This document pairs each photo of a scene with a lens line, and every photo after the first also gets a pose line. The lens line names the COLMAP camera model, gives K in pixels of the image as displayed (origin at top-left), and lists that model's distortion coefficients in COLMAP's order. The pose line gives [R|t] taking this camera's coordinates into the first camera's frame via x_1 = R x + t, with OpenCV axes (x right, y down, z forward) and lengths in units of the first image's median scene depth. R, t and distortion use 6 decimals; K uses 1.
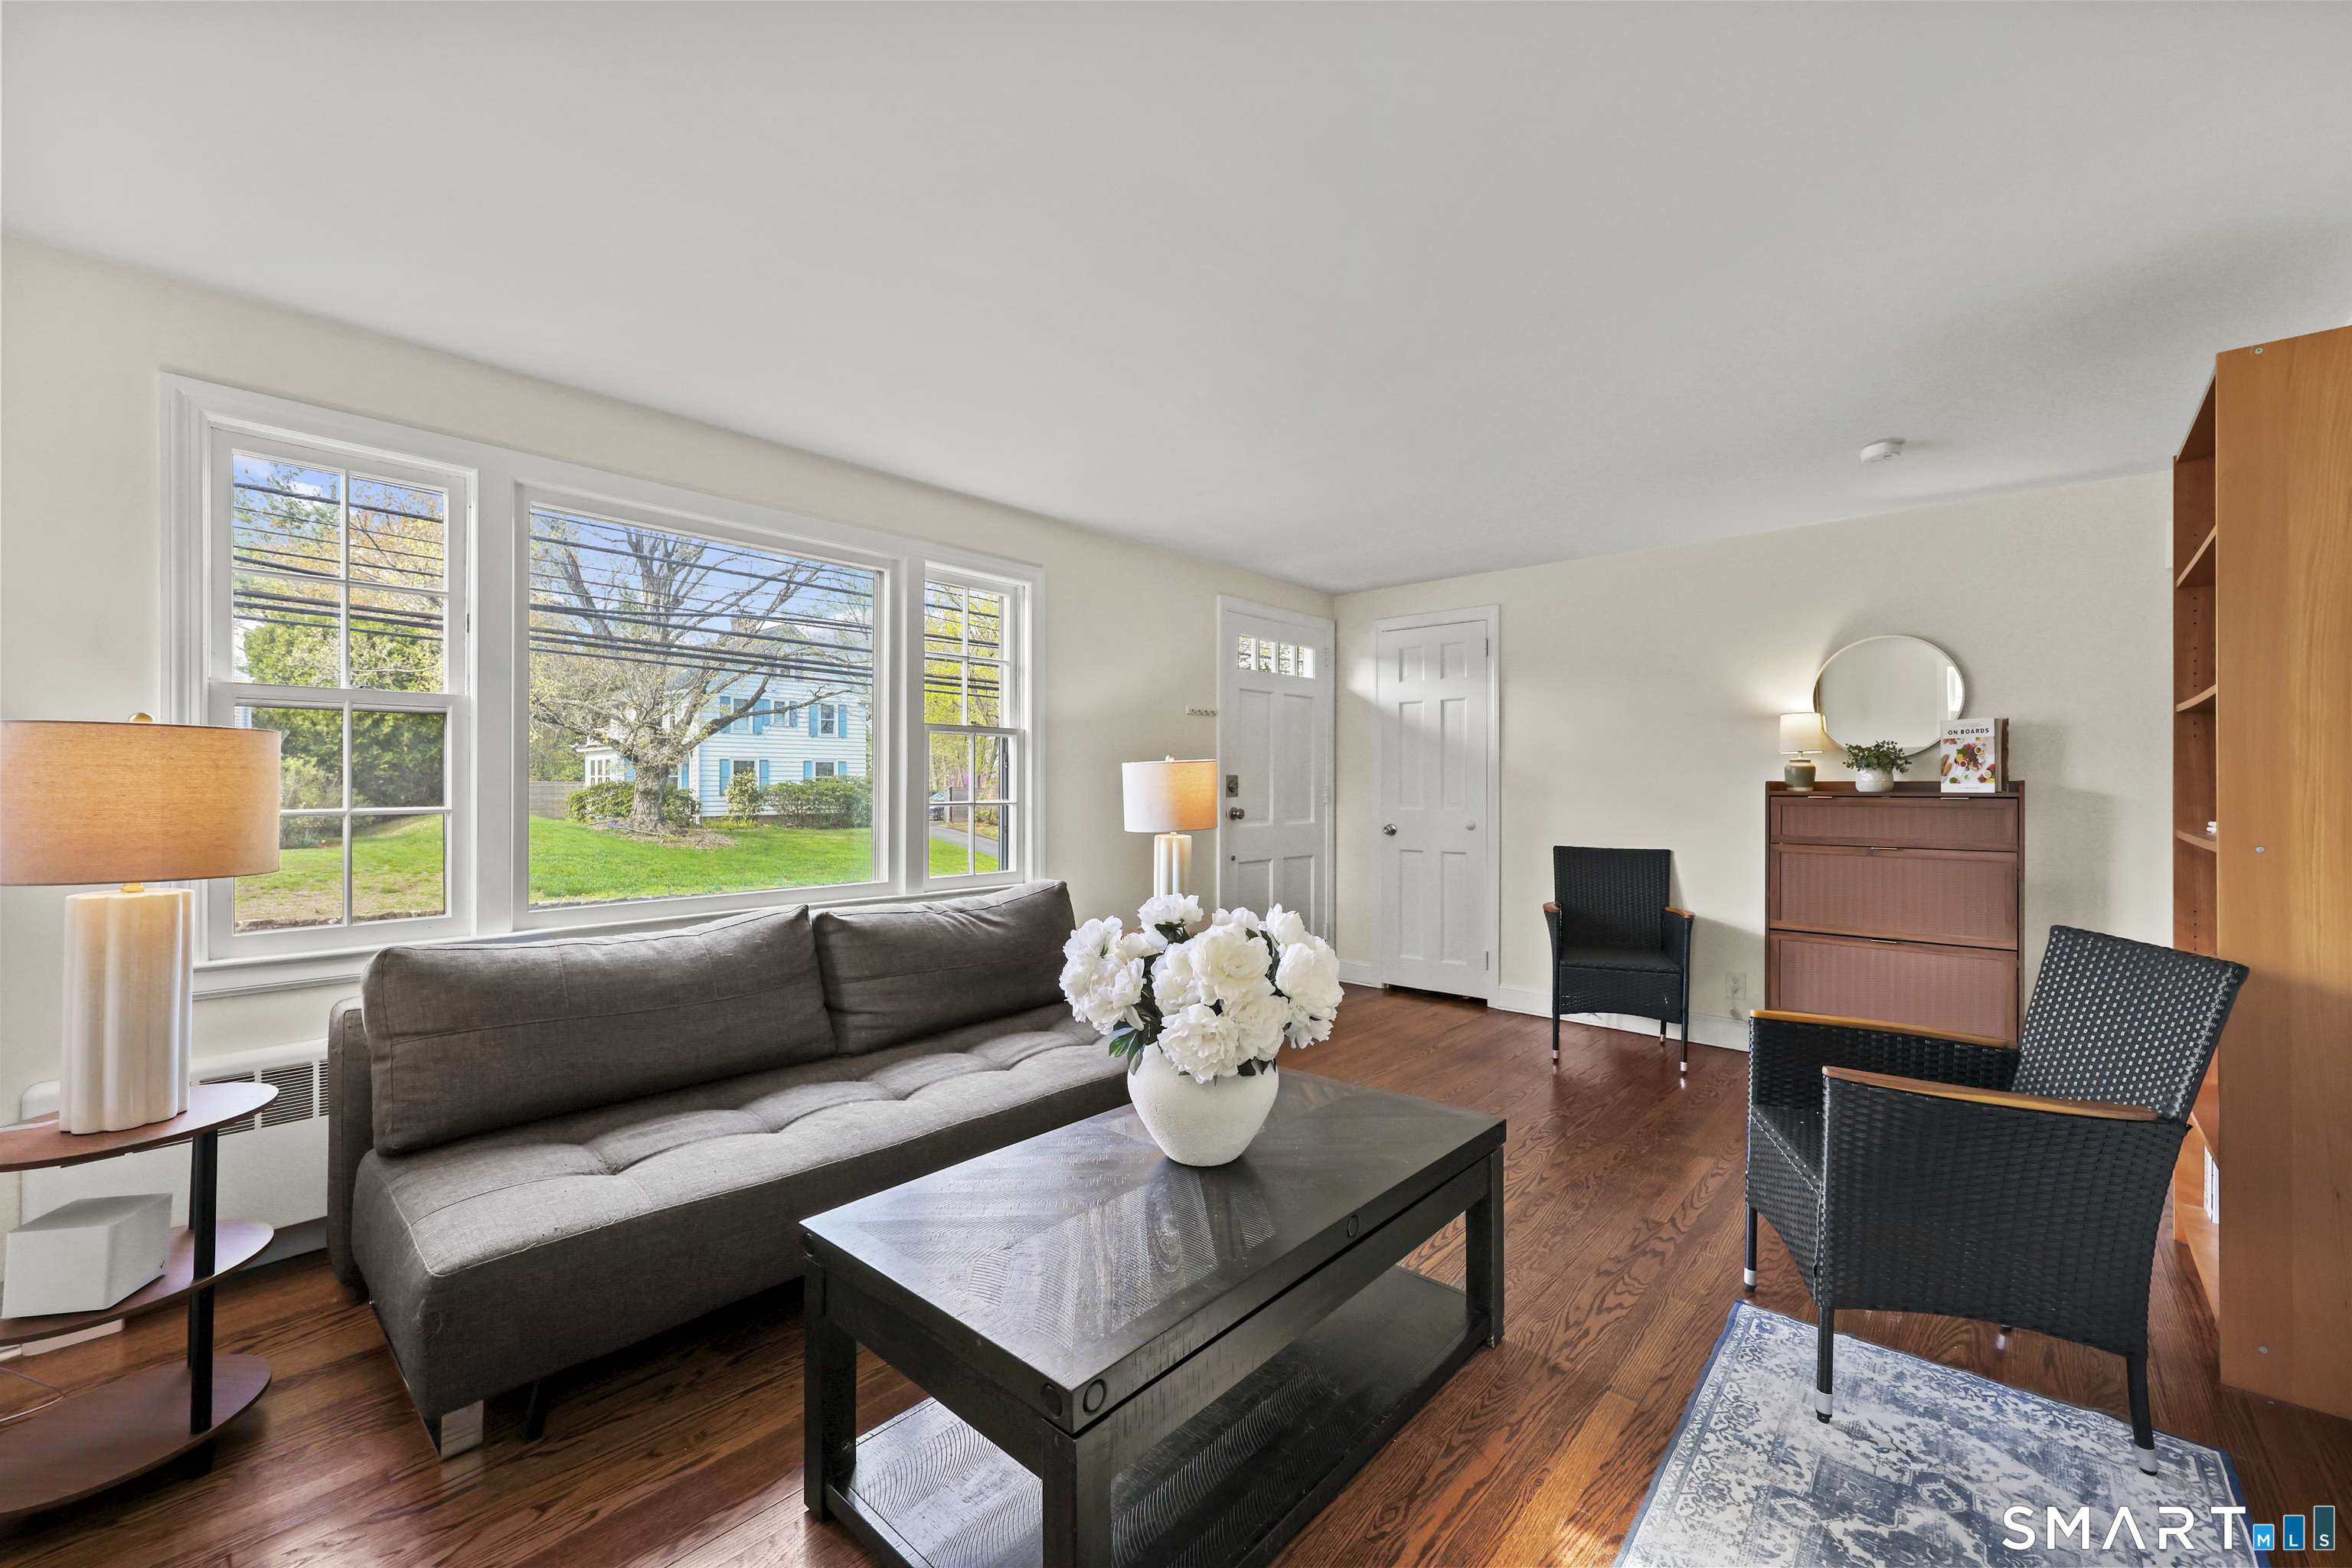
lens RADIAL K [[955.1, 0, 1176.0], [0, 955.1, 784.0], [0, 0, 1]] dist [-0.000095, 0.000052]
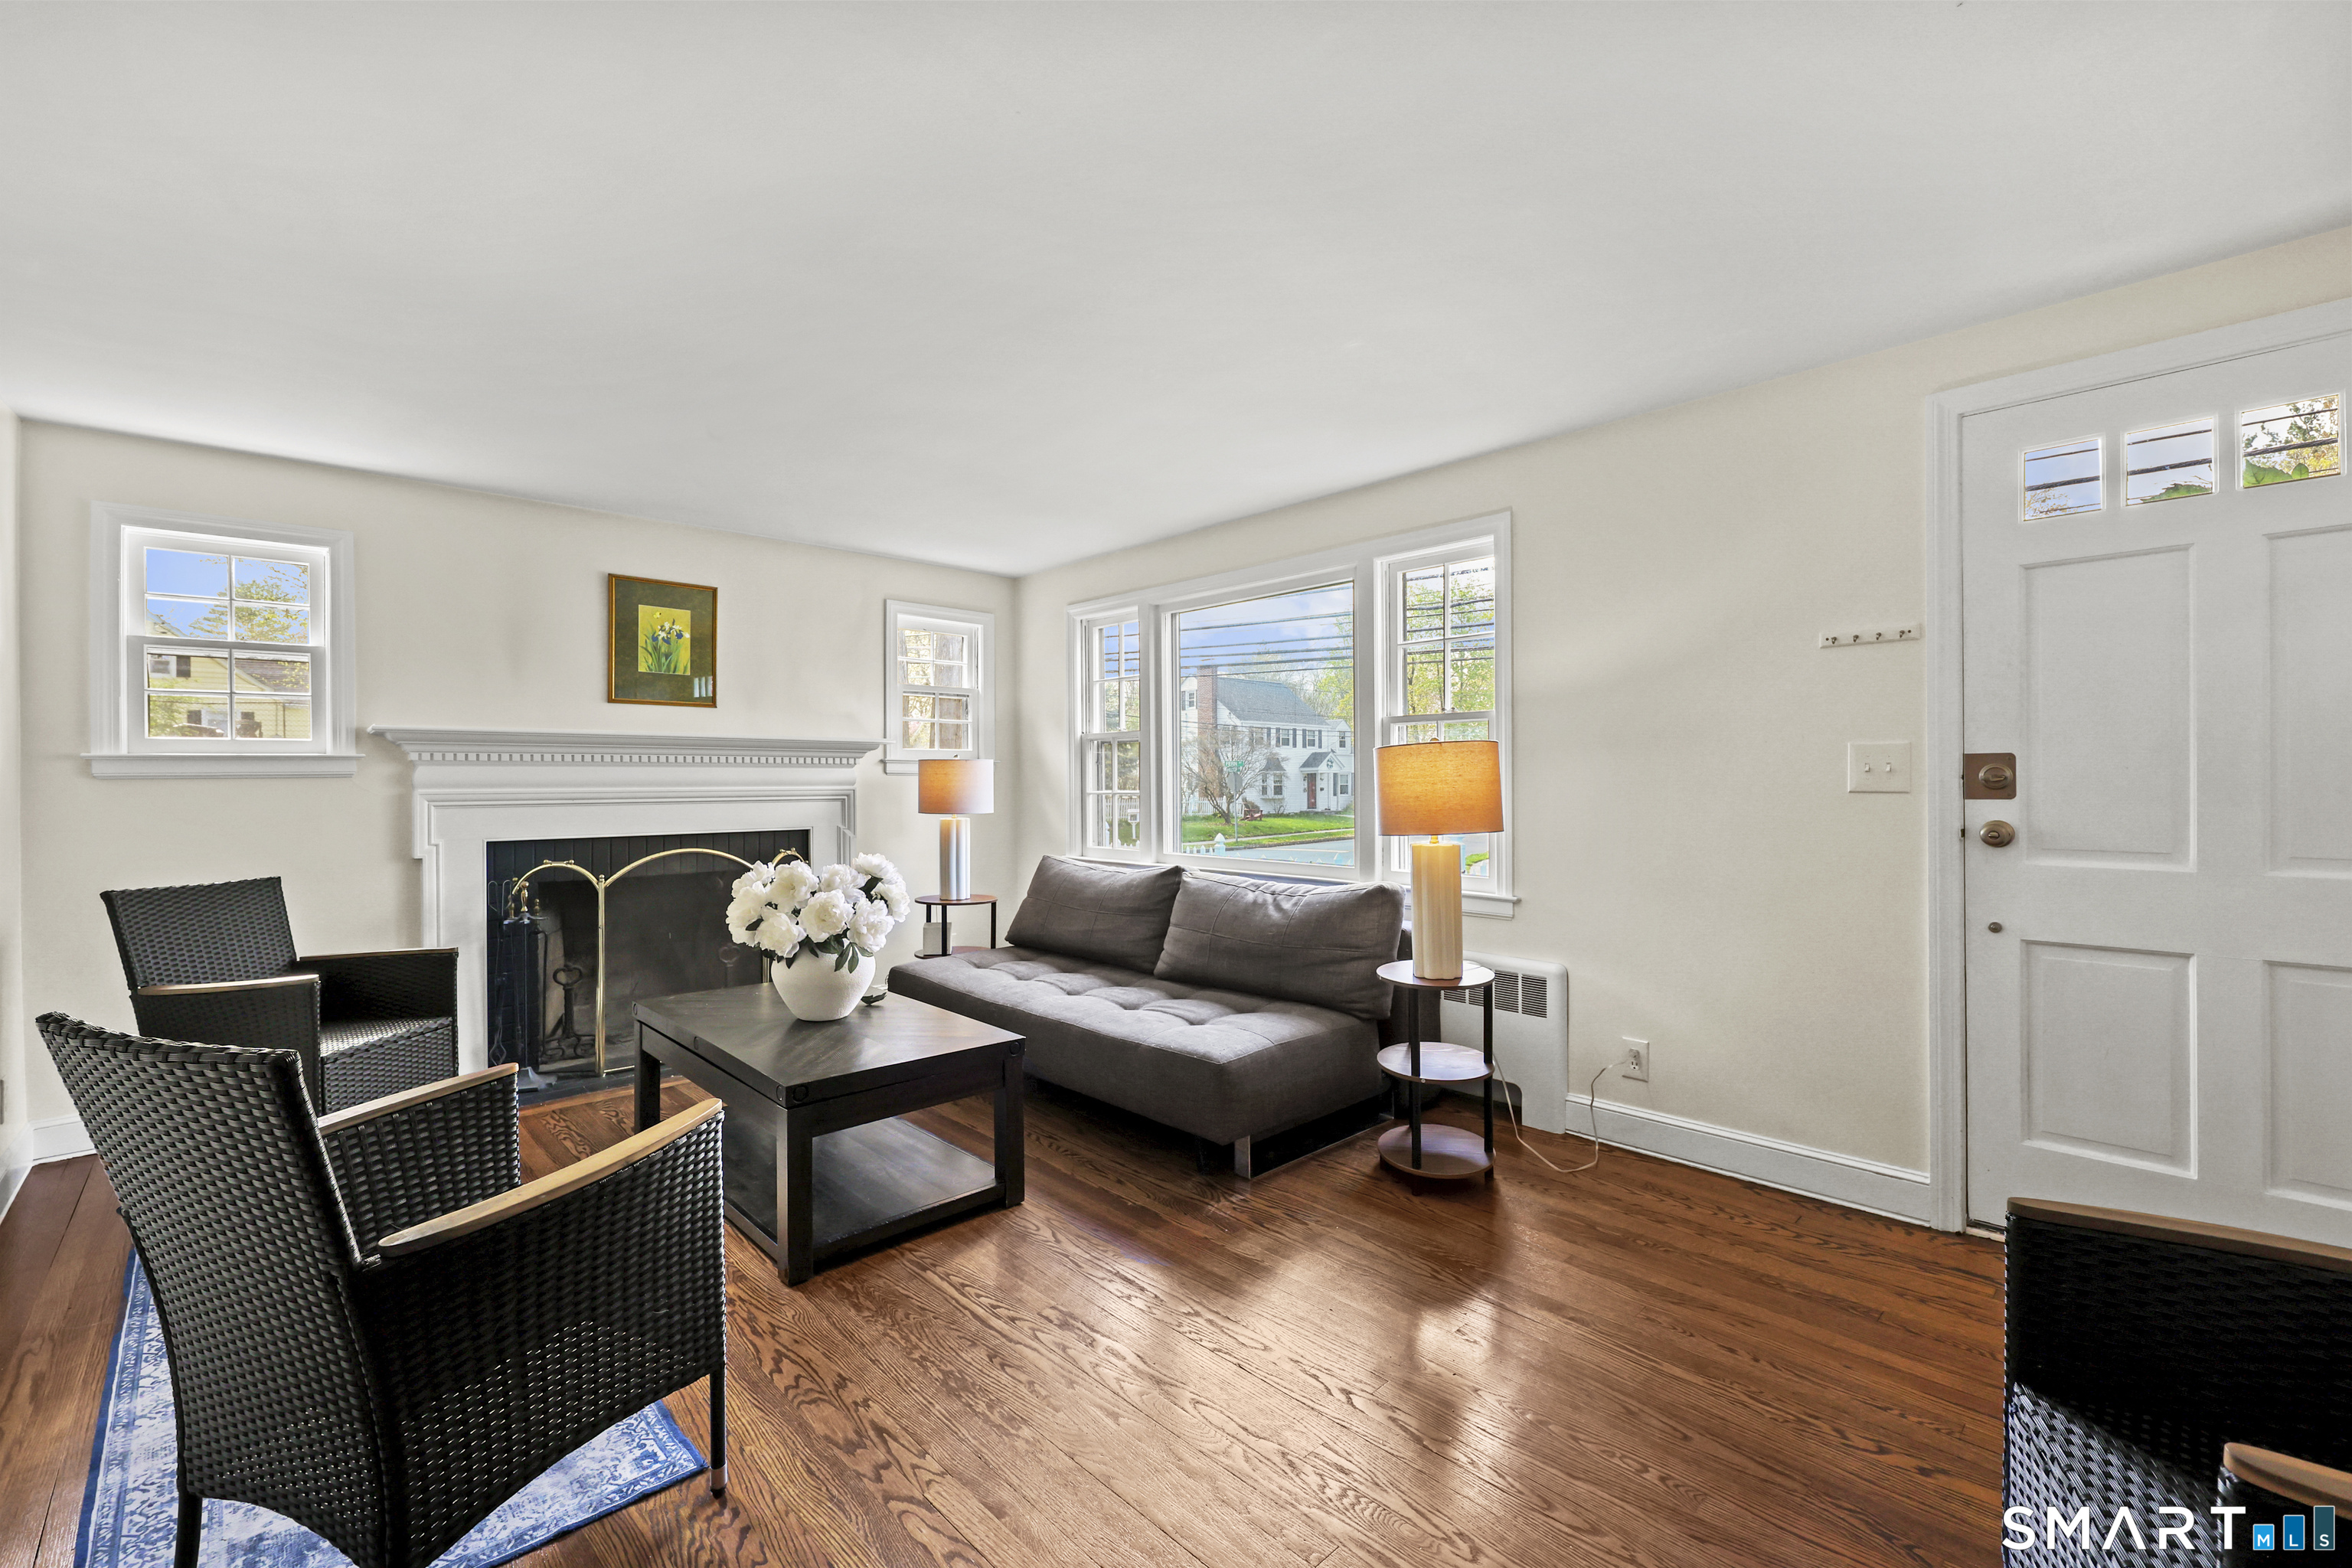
lens RADIAL K [[1002.4, 0, 1176.0], [0, 1002.4, 784.0], [0, 0, 1]] dist [-0.000001, 0.000058]
pose [[-0.089041, 0.007294, -0.996001, 0.650349], [0.005764, 0.999960, 0.006808, 0.000088], [0.996011, -0.005135, -0.089080, 0.700885]]
